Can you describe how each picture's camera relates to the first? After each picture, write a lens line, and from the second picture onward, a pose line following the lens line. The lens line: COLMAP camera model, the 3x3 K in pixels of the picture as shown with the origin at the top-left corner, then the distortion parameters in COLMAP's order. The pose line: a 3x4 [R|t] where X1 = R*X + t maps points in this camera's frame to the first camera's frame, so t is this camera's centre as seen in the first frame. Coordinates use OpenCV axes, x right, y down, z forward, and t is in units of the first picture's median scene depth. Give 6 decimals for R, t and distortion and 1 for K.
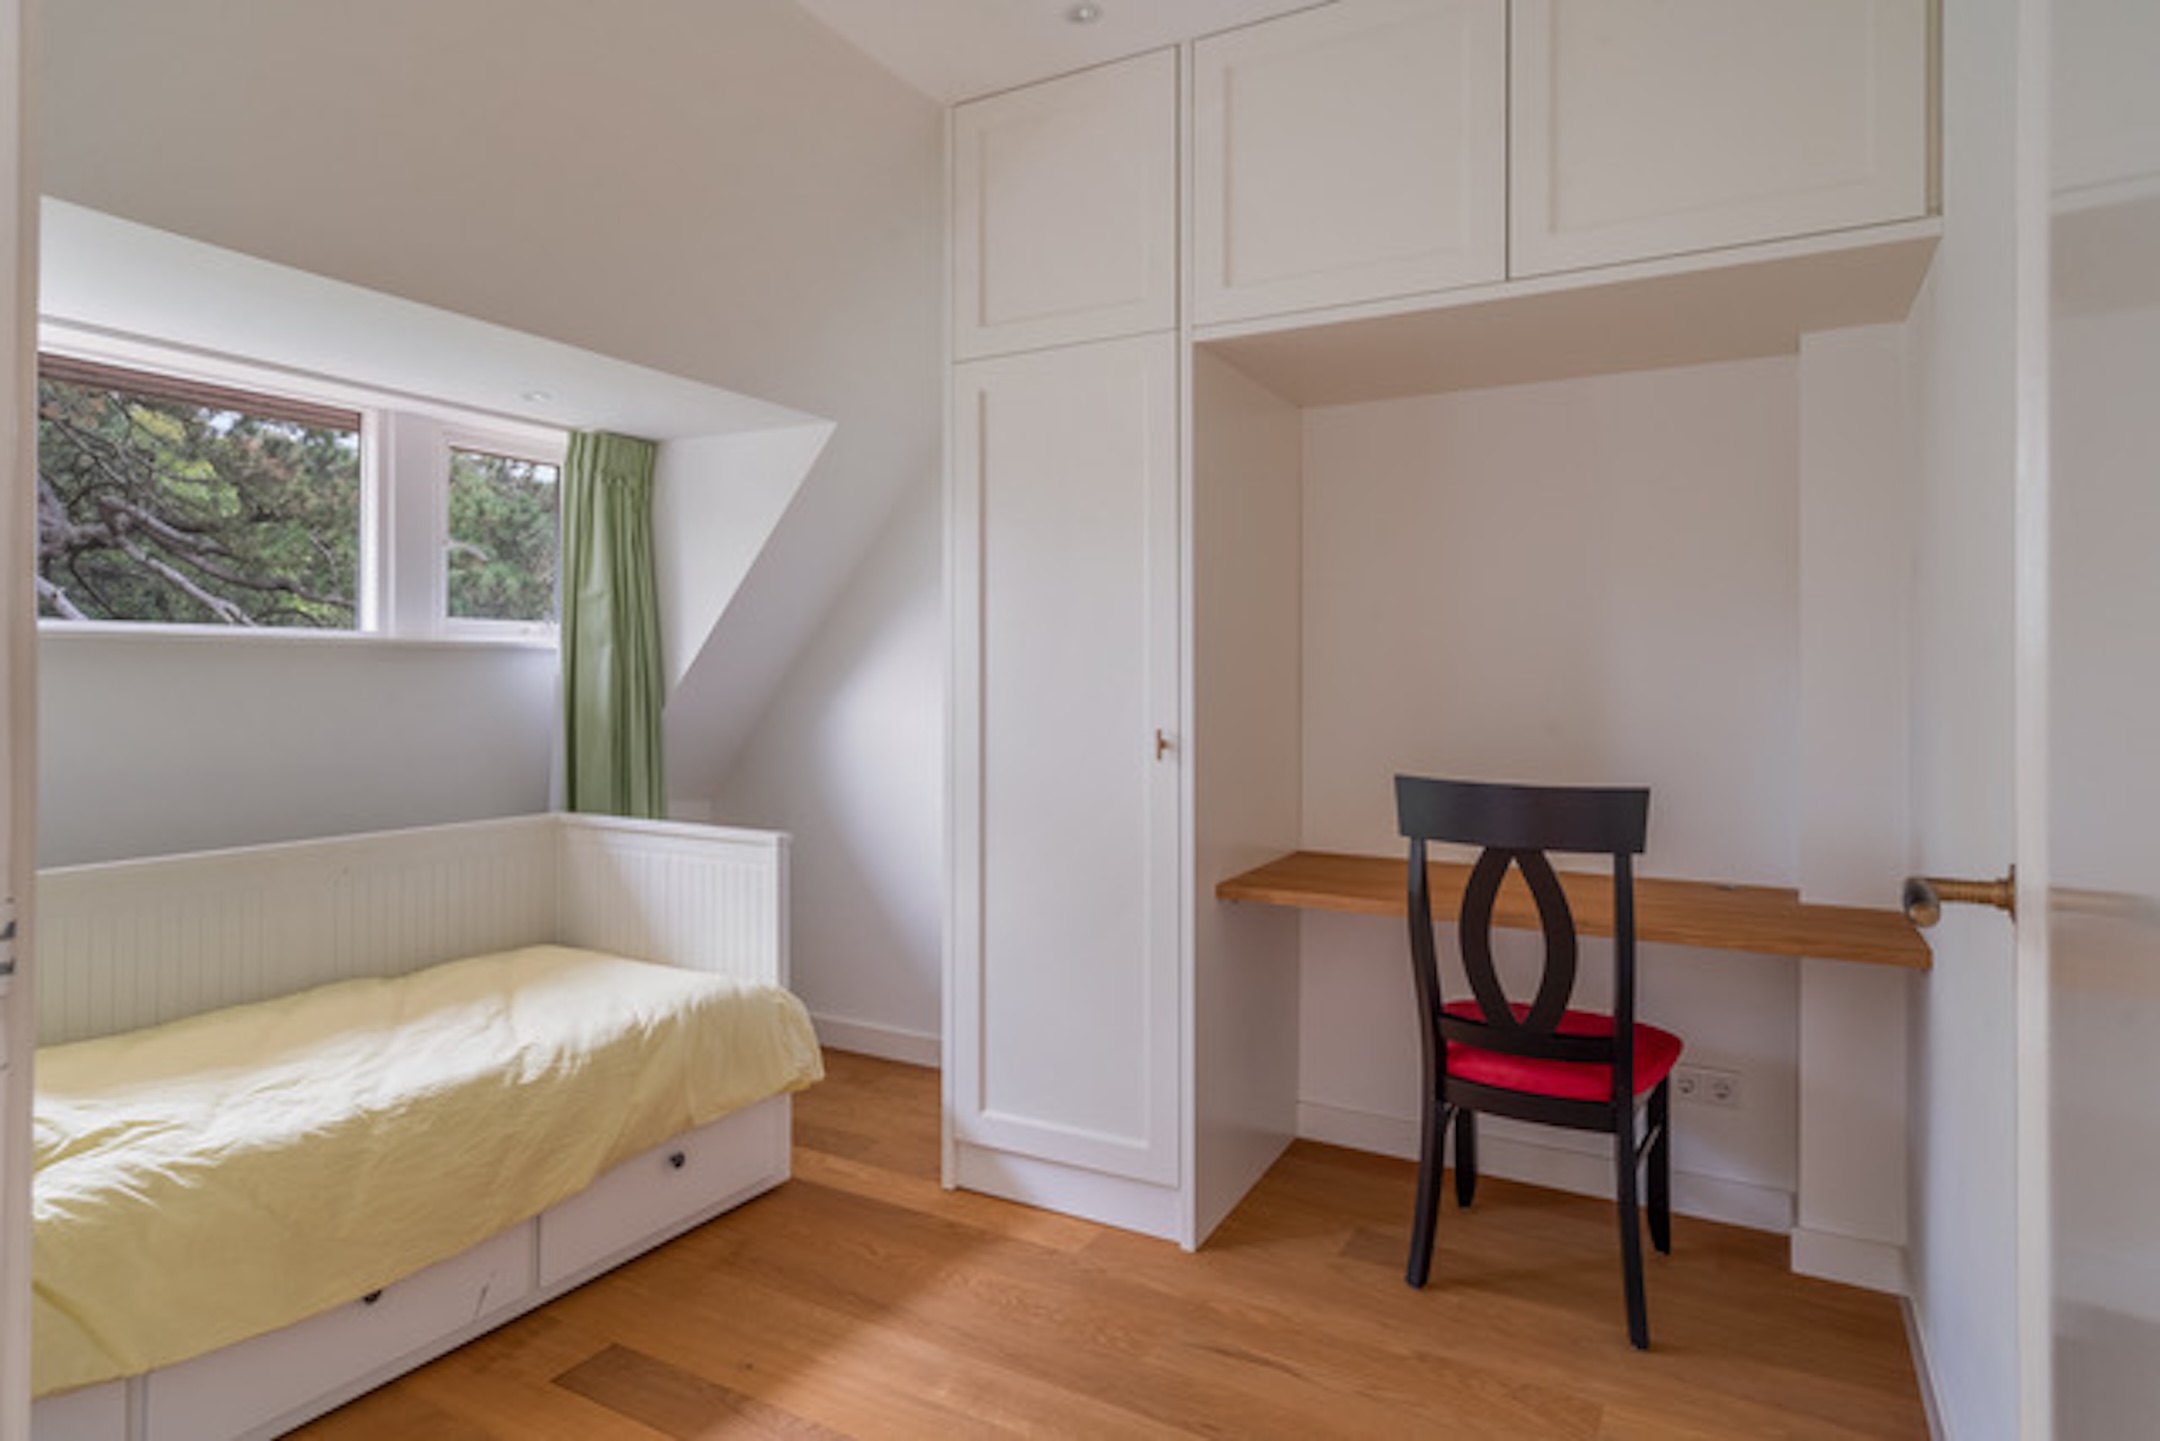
lens RADIAL K [[1172.4, 0, 1089.1], [0, 1172.4, 689.4], [0, 0, 1]] dist [0.017302, -0.001986]
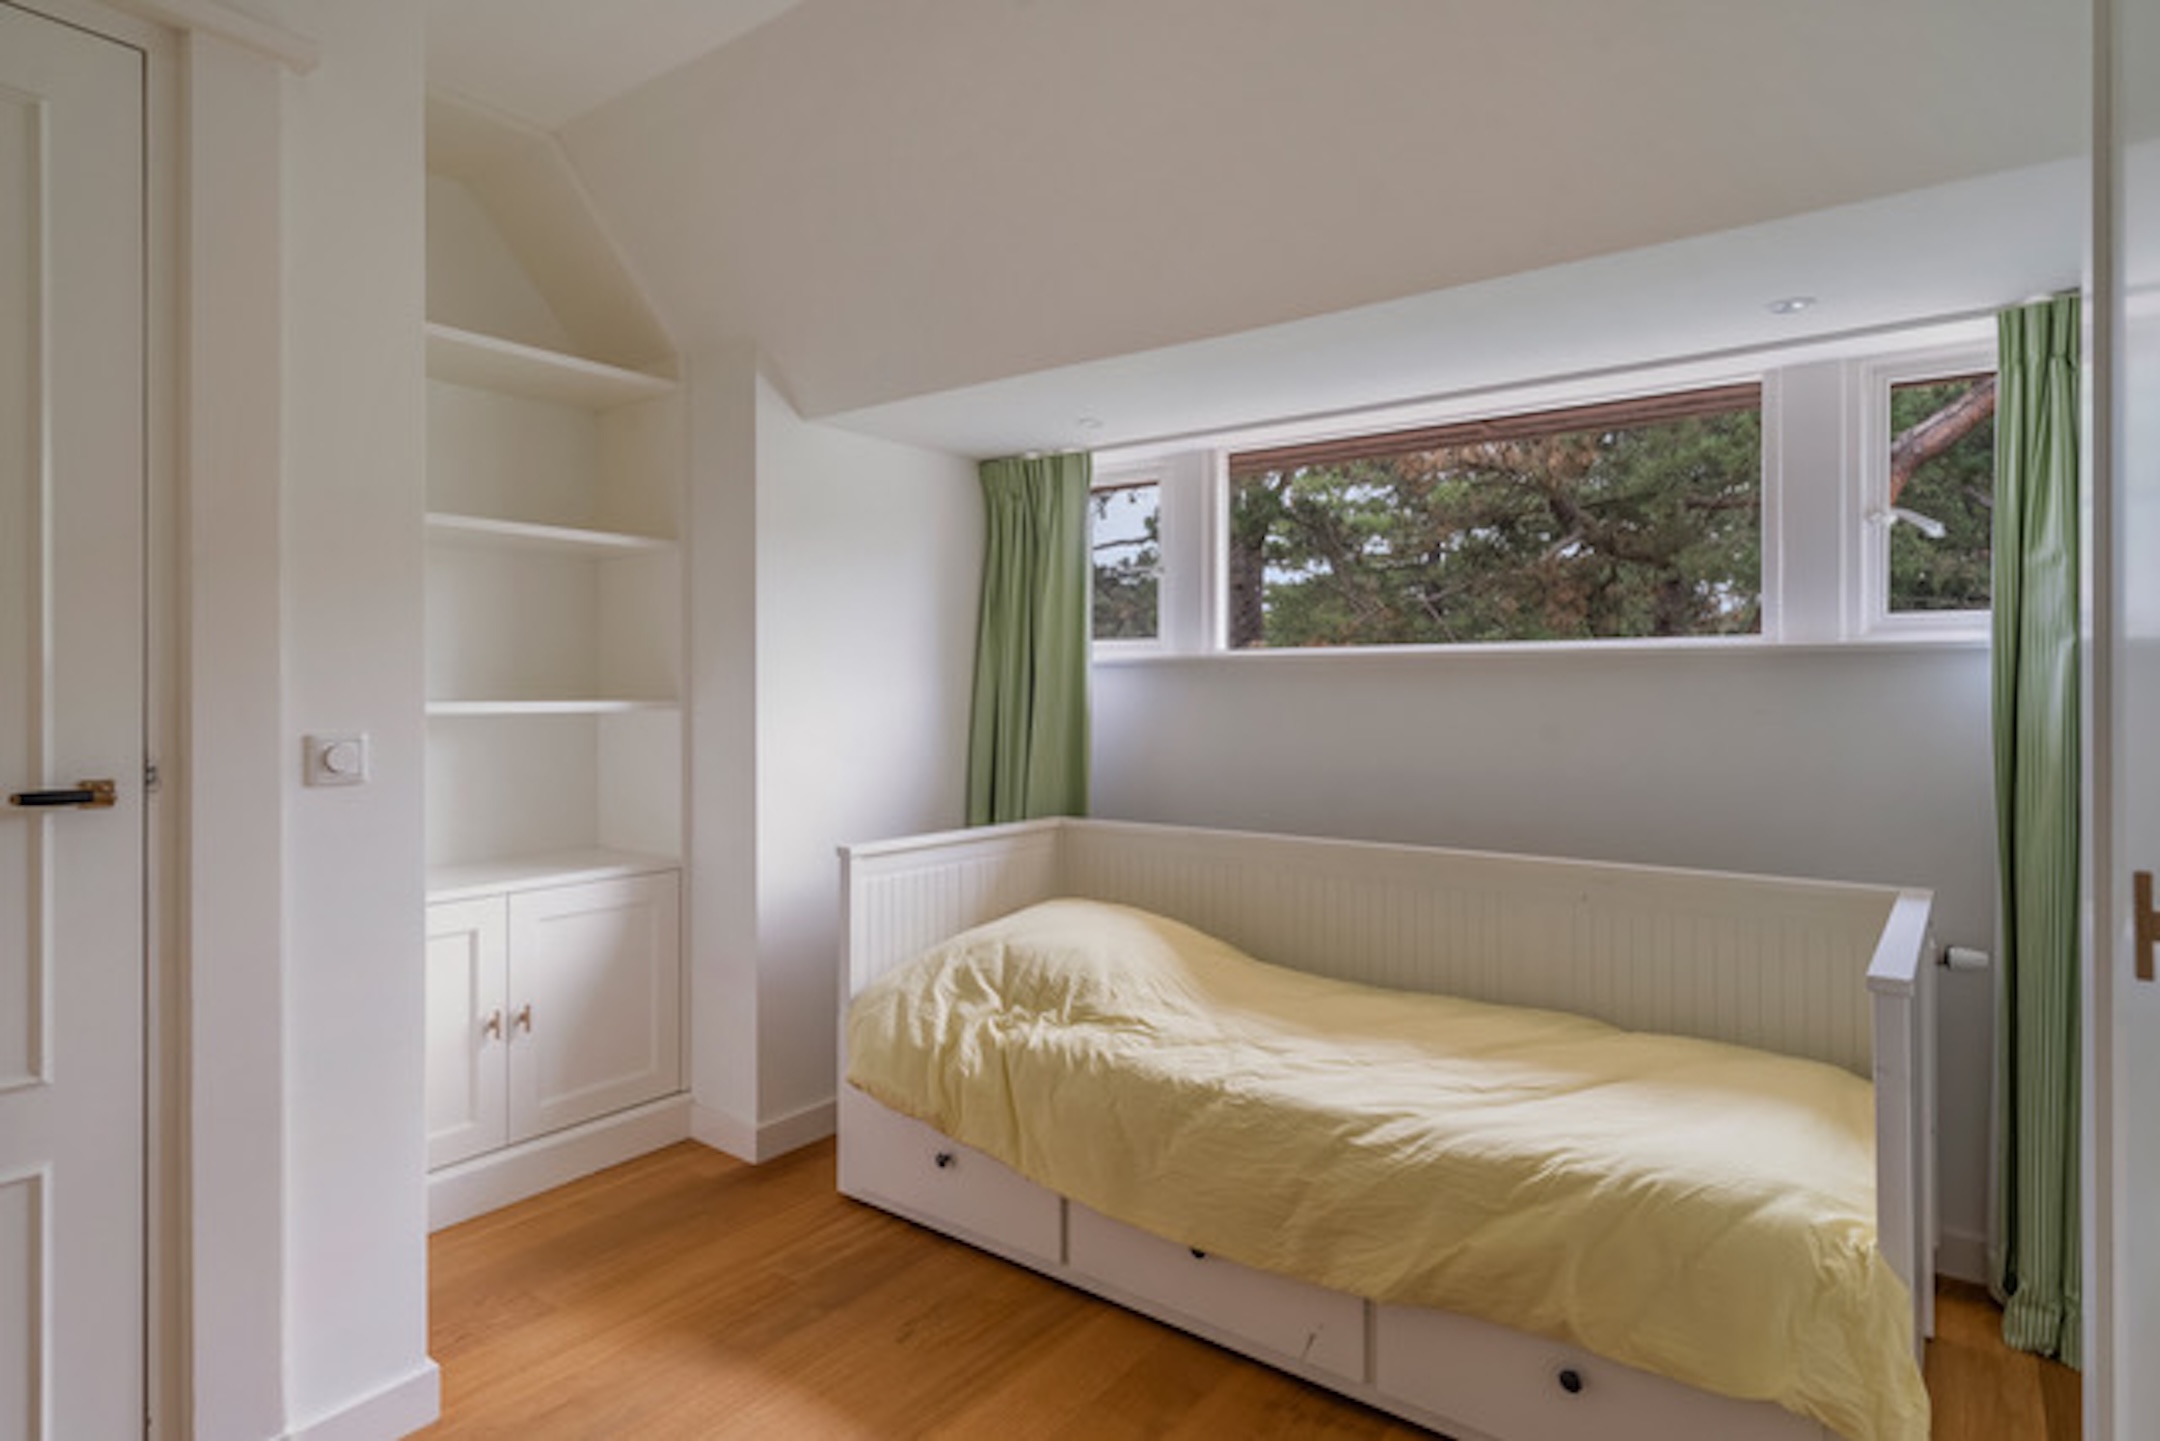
lens RADIAL K [[1172.4, 0, 1091.5], [0, 1172.4, 713.3], [0, 0, 1]] dist [0.017302, -0.001986]
pose [[-0.125595, 0.013626, -0.991988, 0.379752], [-0.011638, 0.999817, 0.015207, -0.002660], [0.992013, 0.013455, -0.125413, 0.810153]]
